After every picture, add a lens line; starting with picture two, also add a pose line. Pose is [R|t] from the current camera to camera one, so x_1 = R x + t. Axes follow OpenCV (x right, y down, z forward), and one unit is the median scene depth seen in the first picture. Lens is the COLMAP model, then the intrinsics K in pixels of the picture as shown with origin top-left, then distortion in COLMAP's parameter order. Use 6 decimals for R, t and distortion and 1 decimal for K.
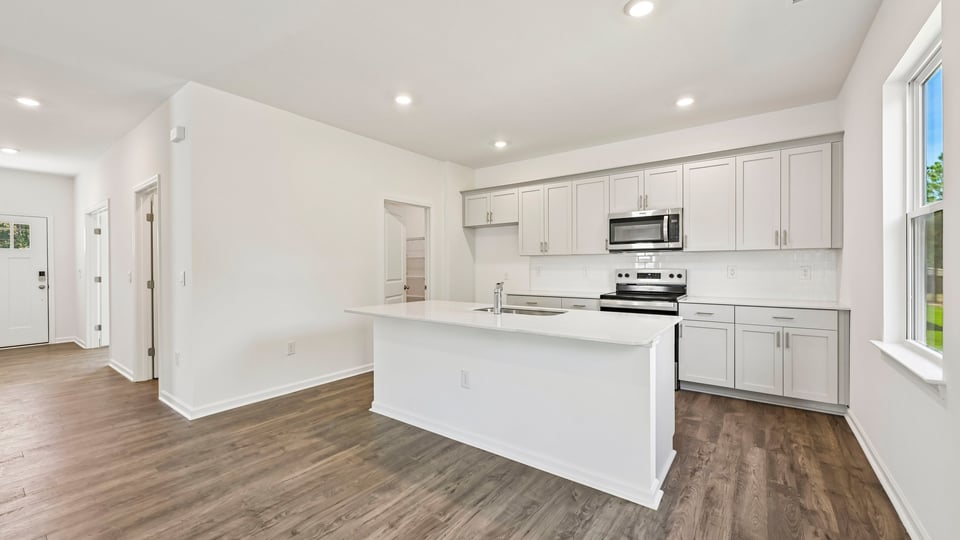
lens RADIAL K [[384.6, 0, 496.9], [0, 384.6, 266.9], [0, 0, 1]] dist [0.003643, 0.000125]
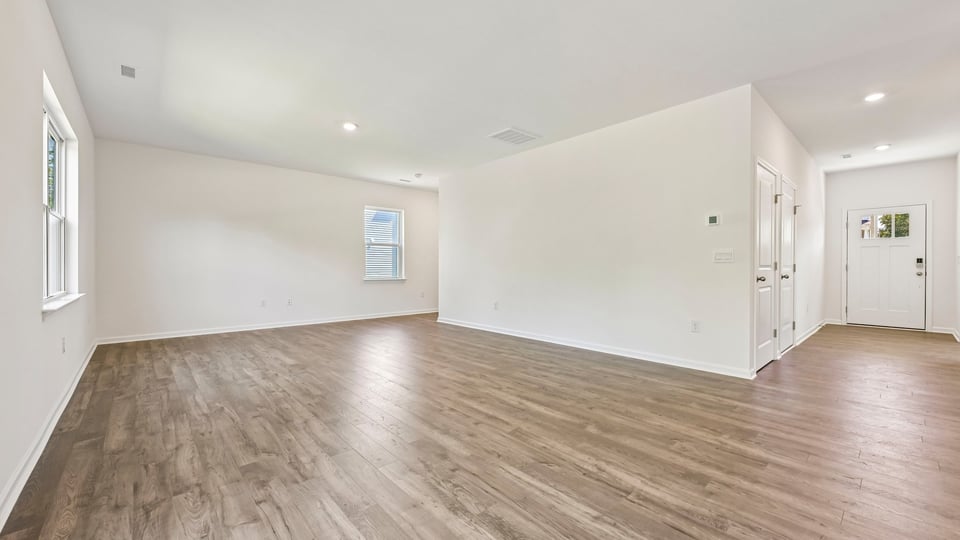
lens RADIAL K [[384.6, 0, 479.5], [0, 384.6, 267.7], [0, 0, 1]] dist [0.003643, 0.000125]
pose [[-0.199038, 0.011954, -0.979919, 0.081924], [0.001987, 0.999928, 0.011794, 0.040219], [0.979990, 0.000401, -0.199047, 0.133541]]
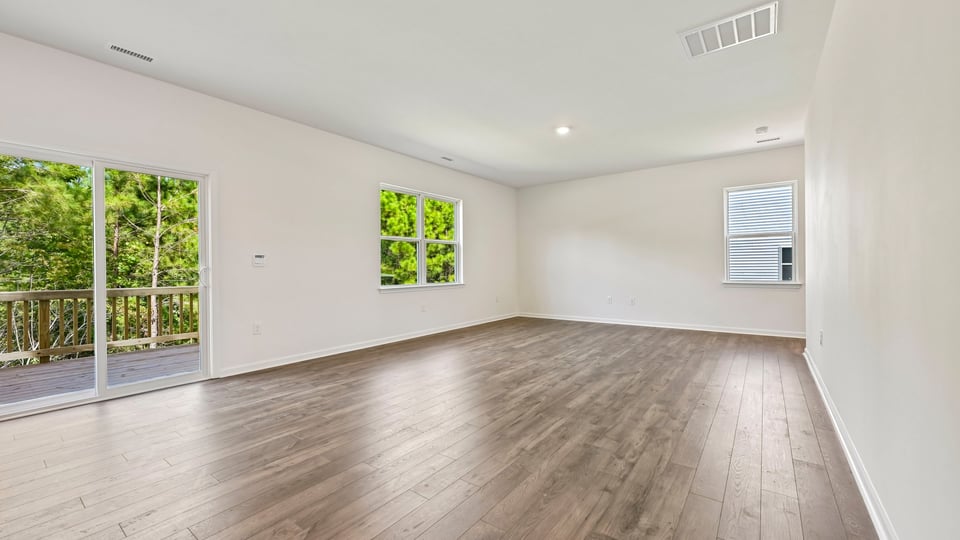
lens RADIAL K [[384.6, 0, 477.2], [0, 384.6, 268.9], [0, 0, 1]] dist [0.003643, 0.000125]
pose [[-0.999890, 0.014422, 0.003470, -0.696816], [0.014433, 0.999891, 0.003095, 0.047285], [-0.003425, 0.003145, -0.999989, 0.681995]]
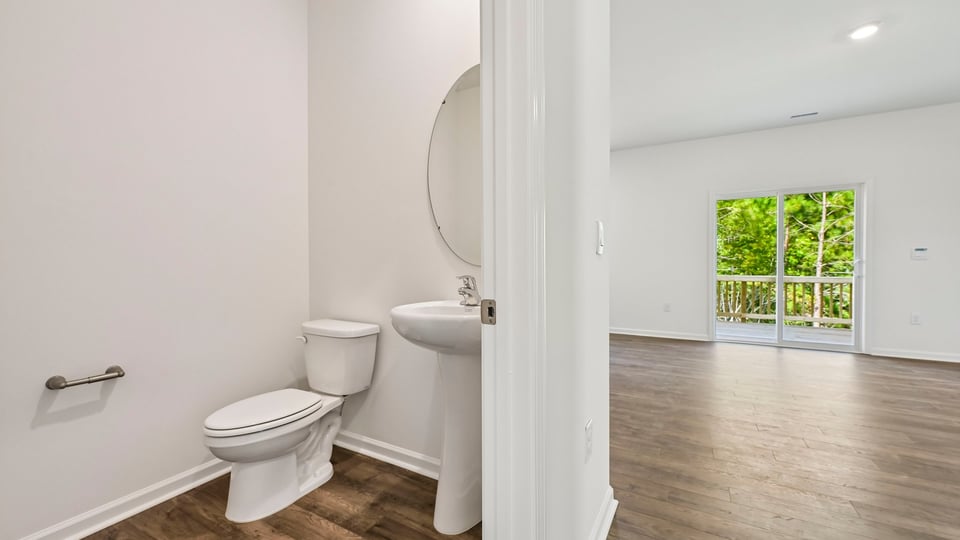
lens RADIAL K [[384.6, 0, 484.3], [0, 384.6, 268.0], [0, 0, 1]] dist [0.003643, 0.000125]
pose [[-0.152437, -0.003169, 0.988308, -0.755987], [0.005360, 0.999978, 0.004034, 0.047528], [-0.988299, 0.005912, -0.152417, 0.748821]]
